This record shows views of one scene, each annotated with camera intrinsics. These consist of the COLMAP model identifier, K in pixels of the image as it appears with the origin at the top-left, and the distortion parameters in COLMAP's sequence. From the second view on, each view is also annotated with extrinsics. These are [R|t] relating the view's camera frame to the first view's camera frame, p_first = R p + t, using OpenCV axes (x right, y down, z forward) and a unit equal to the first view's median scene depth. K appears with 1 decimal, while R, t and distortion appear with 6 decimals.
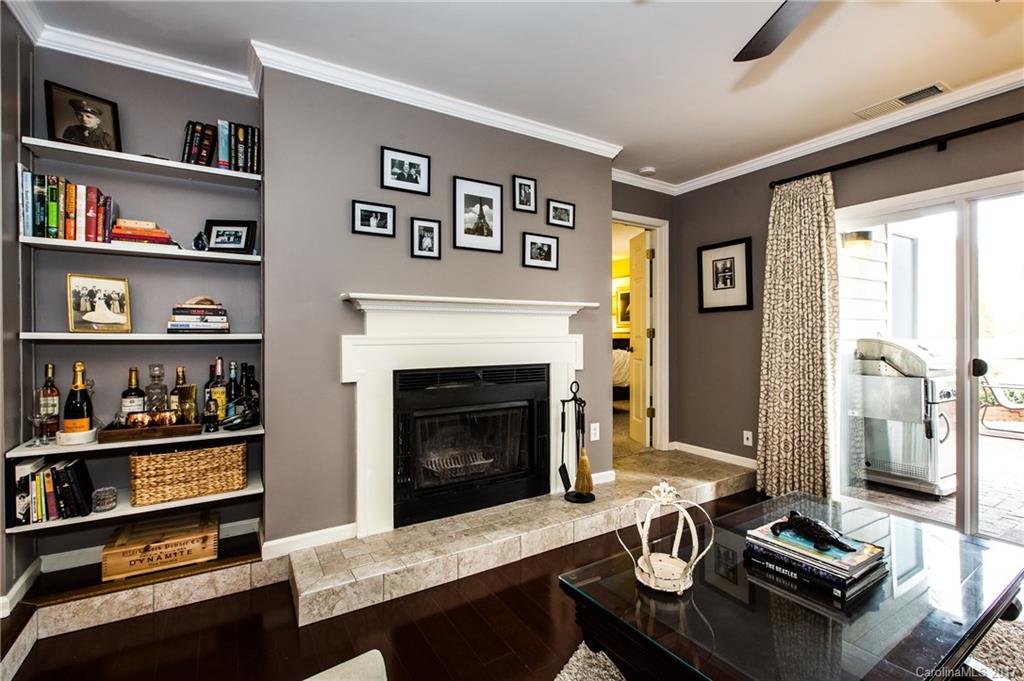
lens RADIAL K [[465.5, 0, 511.6], [0, 465.5, 333.6], [0, 0, 1]] dist [0.009609, -0.000136]
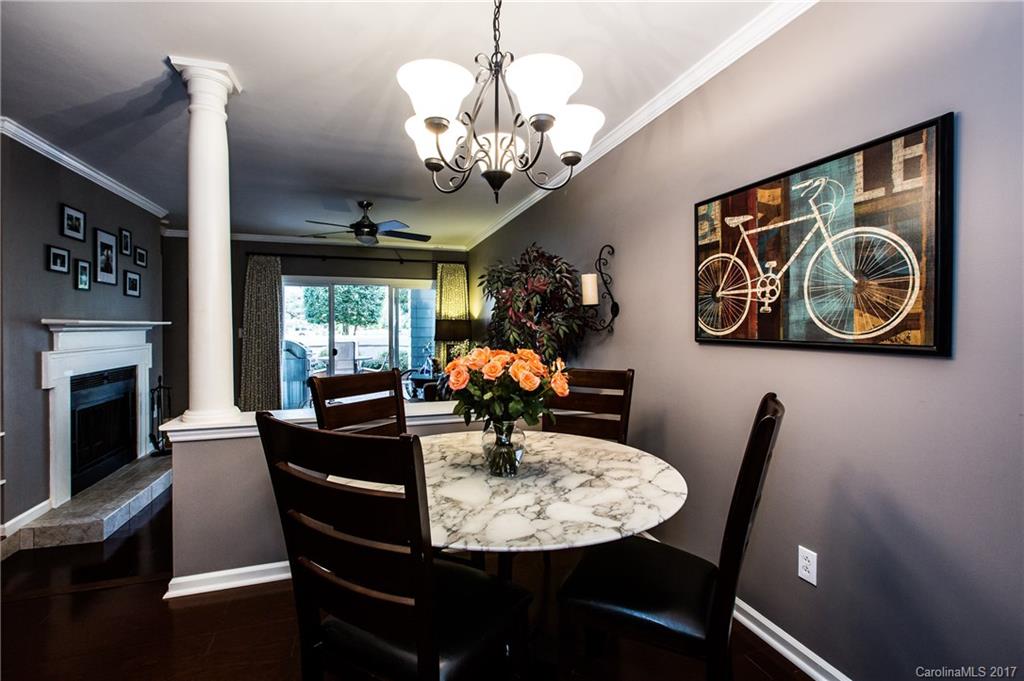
lens RADIAL K [[465.5, 0, 512.3], [0, 465.5, 333.6], [0, 0, 1]] dist [0.009609, -0.000136]
pose [[0.239789, -0.006424, 0.970804, -1.098602], [-0.011761, 0.999886, 0.009521, -0.062040], [-0.970754, -0.013701, 0.239686, -0.456582]]
